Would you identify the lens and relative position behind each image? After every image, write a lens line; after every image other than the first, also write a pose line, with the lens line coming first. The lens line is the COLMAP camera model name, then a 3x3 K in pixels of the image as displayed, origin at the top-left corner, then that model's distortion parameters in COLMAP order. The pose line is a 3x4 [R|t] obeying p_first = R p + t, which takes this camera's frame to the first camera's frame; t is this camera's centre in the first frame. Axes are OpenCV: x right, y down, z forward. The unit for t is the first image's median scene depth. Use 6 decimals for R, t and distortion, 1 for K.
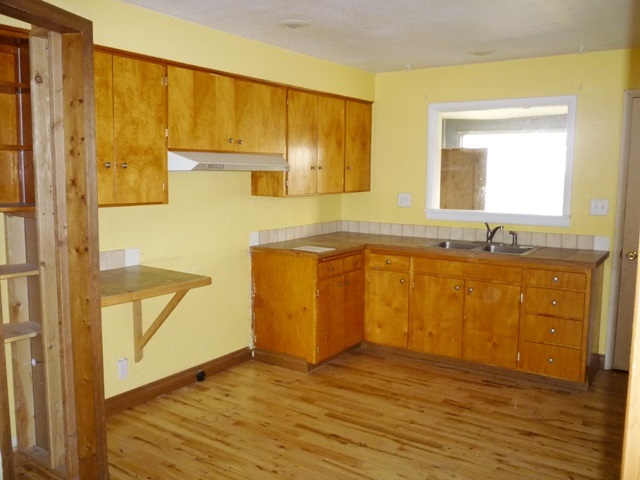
lens RADIAL K [[556.7, 0, 315.7], [0, 556.7, 237.6], [0, 0, 1]] dist [-0.055335, 0.041015]
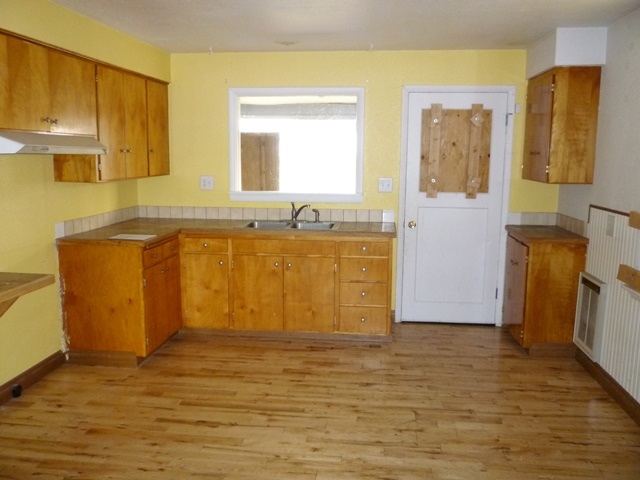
lens RADIAL K [[556.7, 0, 313.1], [0, 556.7, 238.8], [0, 0, 1]] dist [-0.055335, 0.041015]
pose [[0.885481, -0.066776, 0.459853, -0.167893], [0.051323, 0.997620, 0.046039, -0.004136], [-0.461833, -0.017166, 0.886801, 0.024198]]
